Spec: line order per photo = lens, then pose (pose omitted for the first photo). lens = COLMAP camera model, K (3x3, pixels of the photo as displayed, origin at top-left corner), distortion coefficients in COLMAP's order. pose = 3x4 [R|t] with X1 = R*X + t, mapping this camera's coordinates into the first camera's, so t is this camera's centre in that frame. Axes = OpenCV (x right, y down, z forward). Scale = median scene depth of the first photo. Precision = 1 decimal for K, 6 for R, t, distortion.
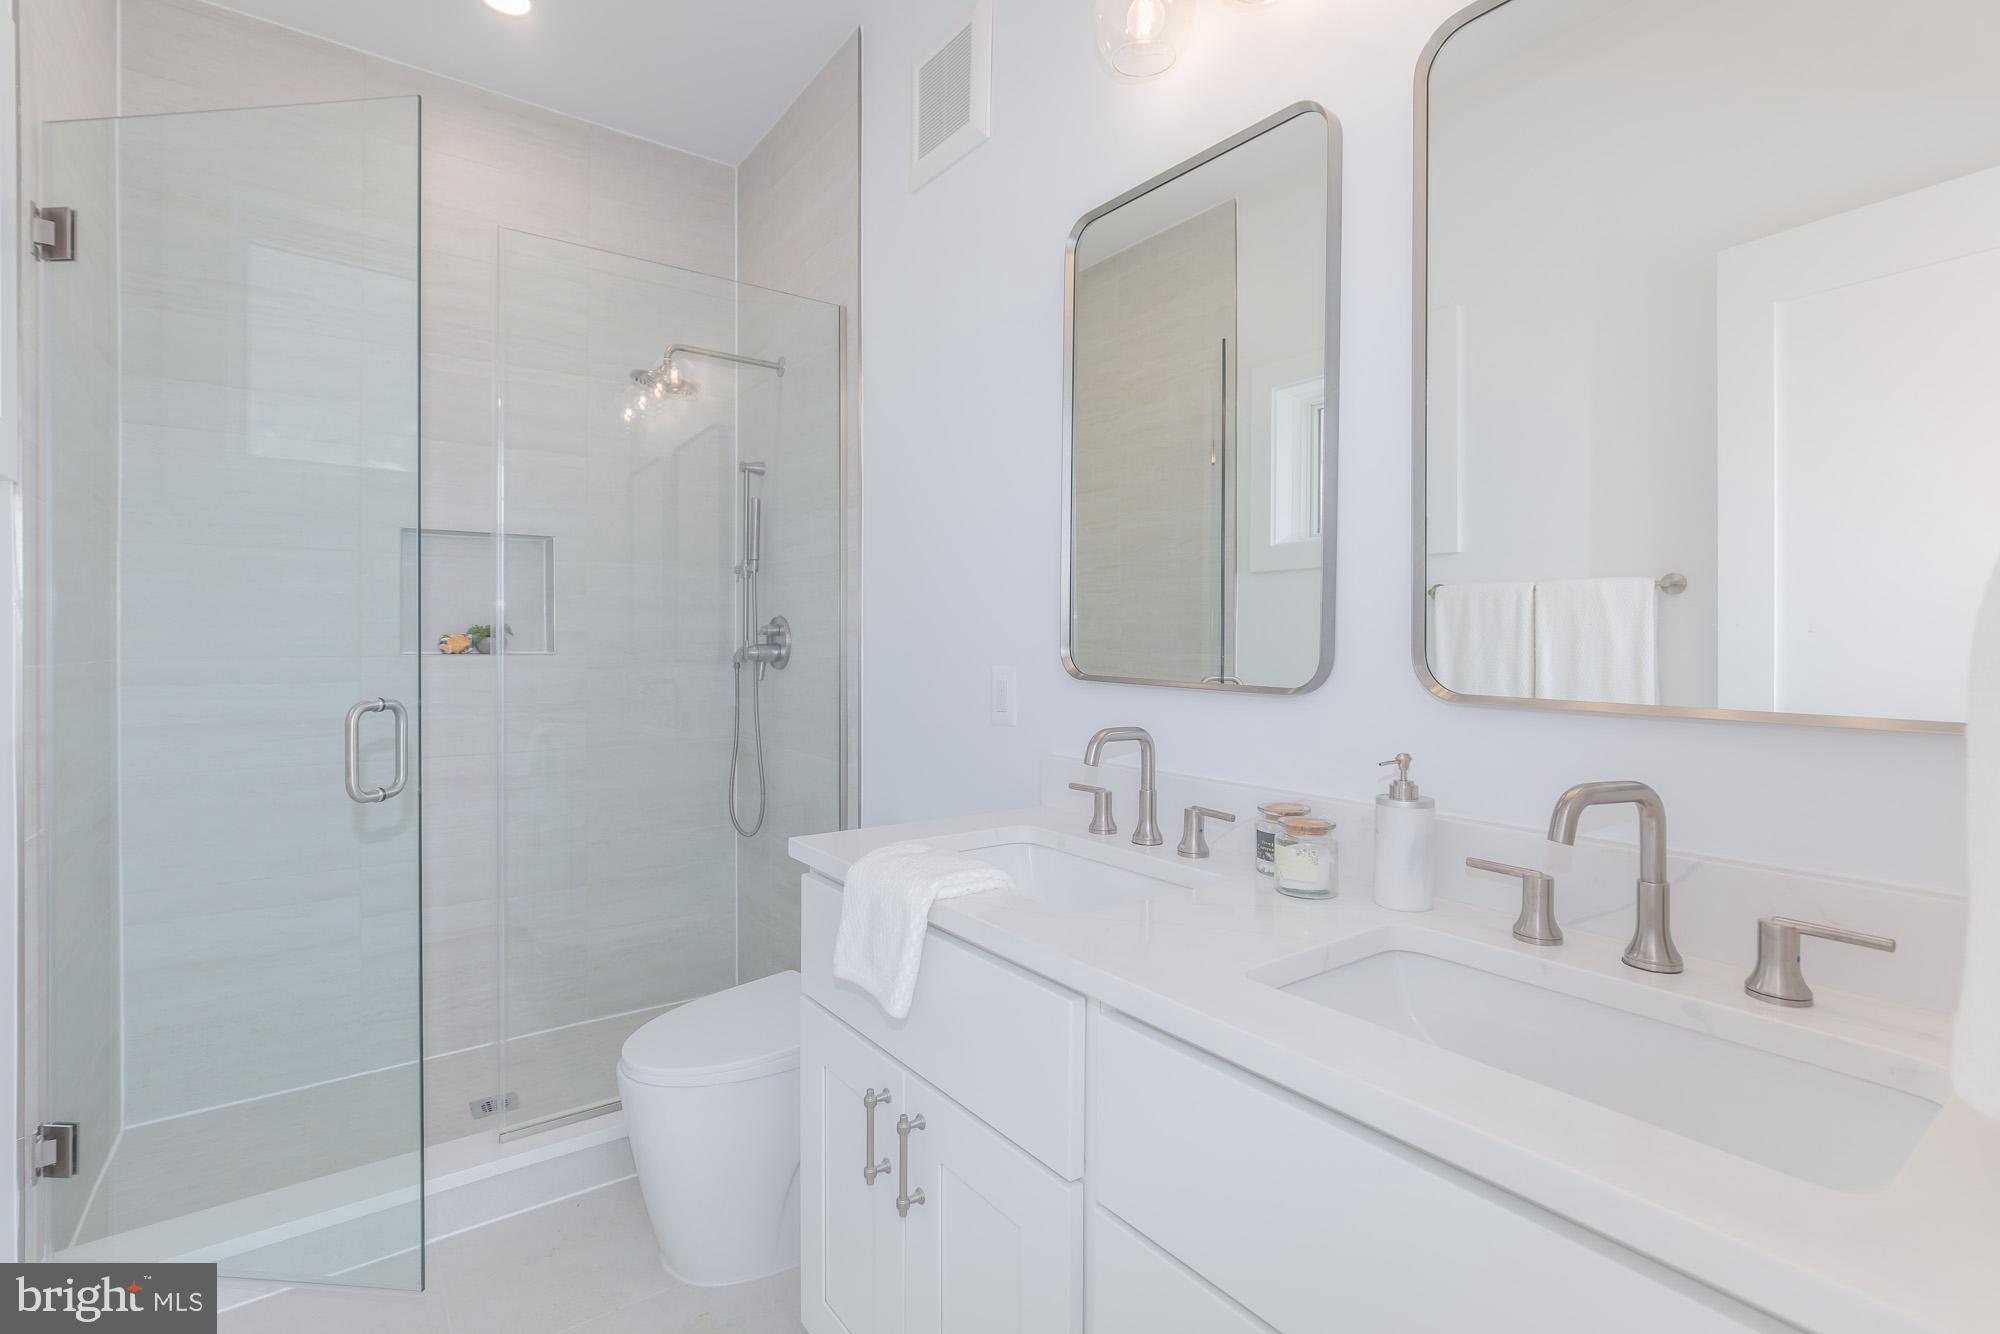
lens RADIAL K [[926.2, 0, 1001.0], [0, 926.2, 656.9], [0, 0, 1]] dist [0.002407, 0.000317]
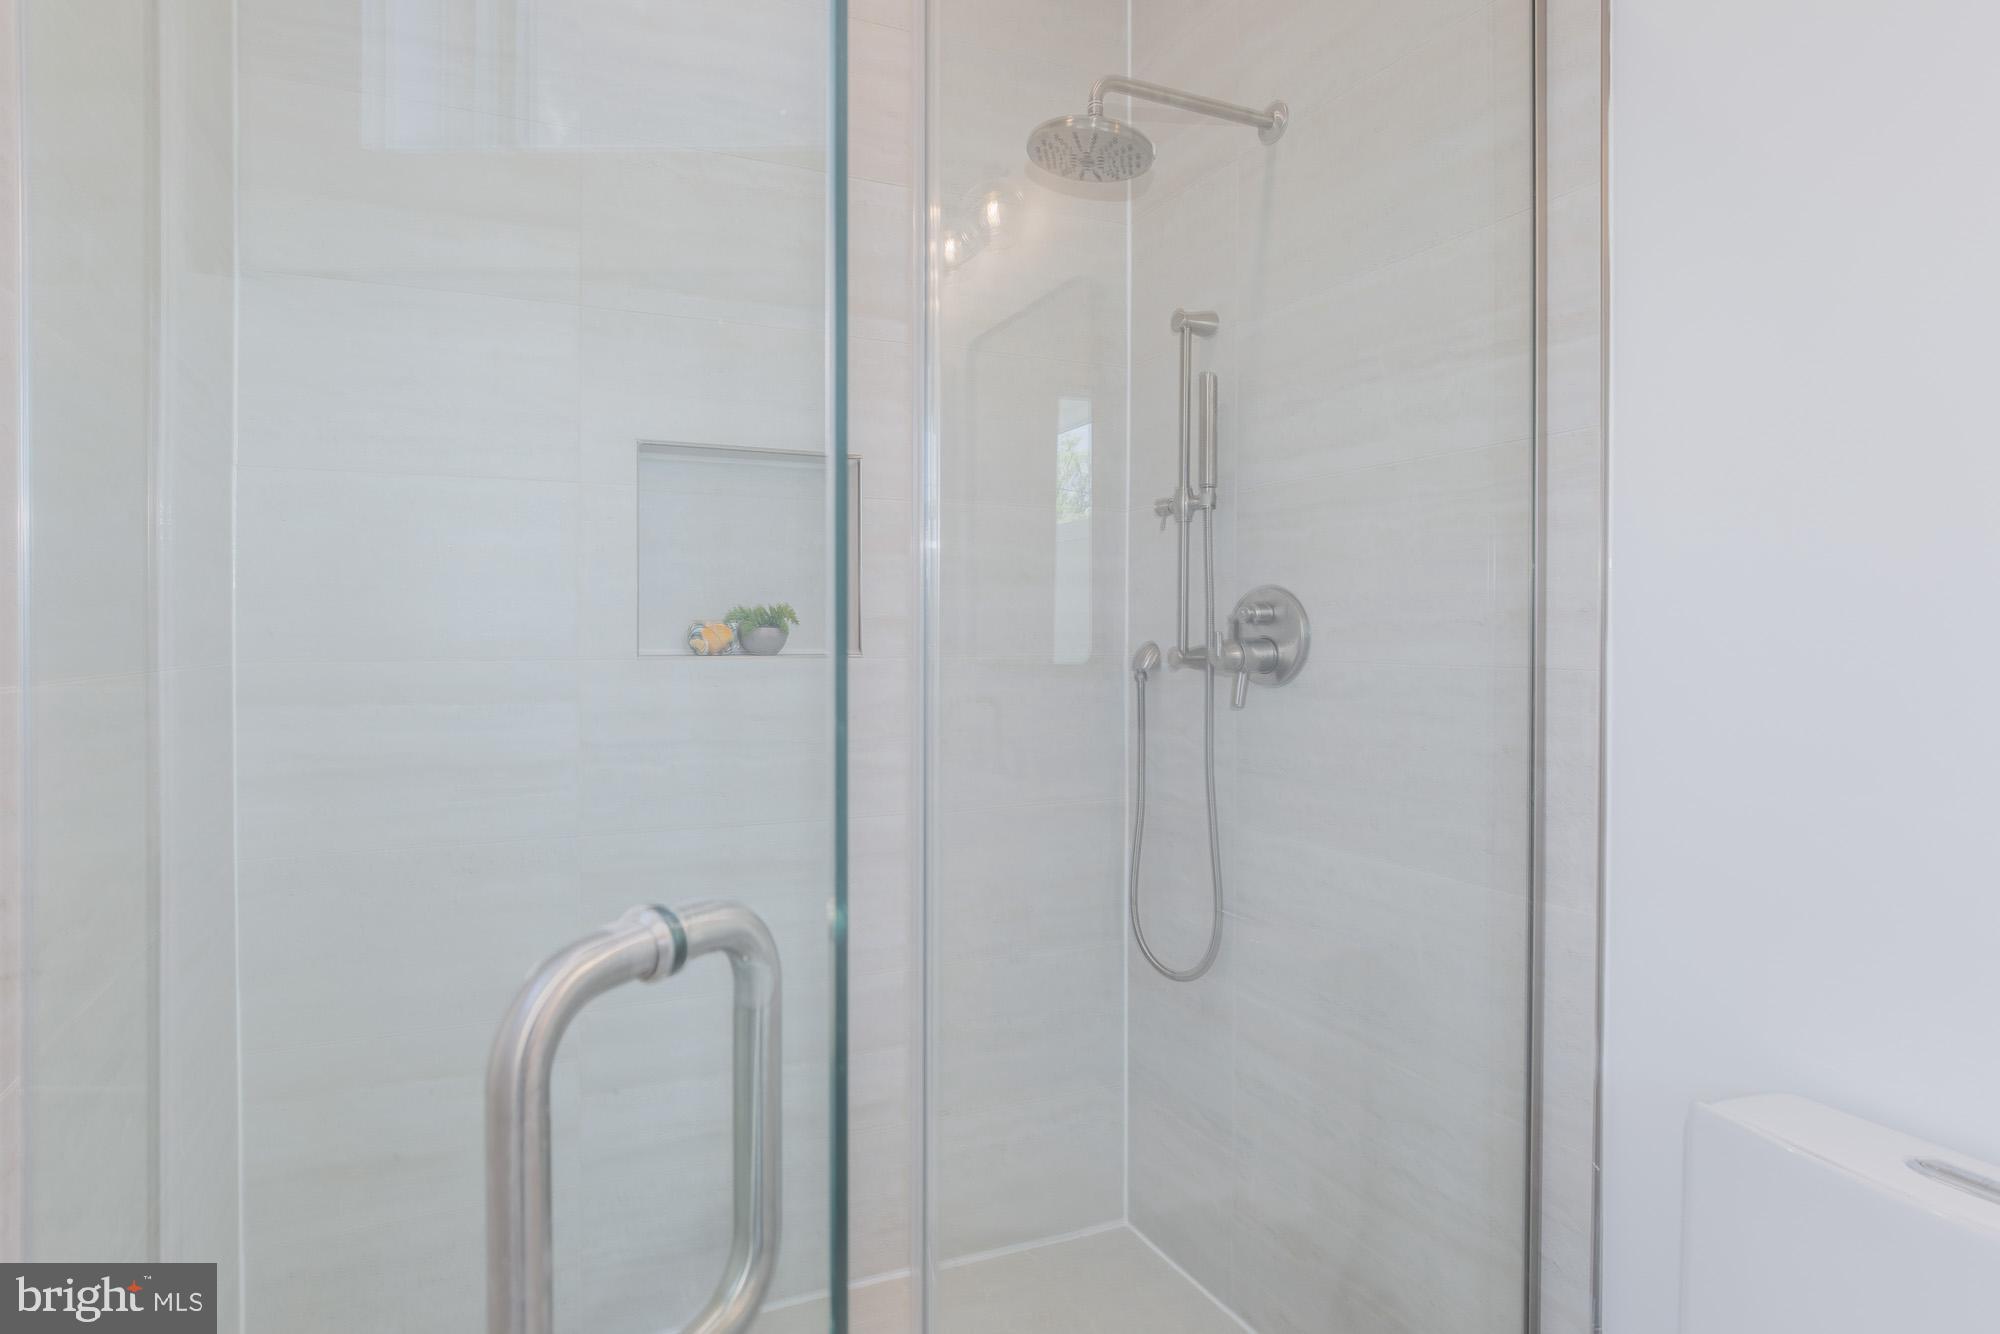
lens RADIAL K [[1050.8, 0, 996.1], [0, 1050.8, 656.0], [0, 0, 1]] dist [-0.051622, -0.000010]
pose [[0.976032, 0.004558, -0.217581, -0.263041], [-0.004515, 0.999990, 0.000695, -0.003408], [0.217582, 0.000304, 0.976042, 0.380667]]
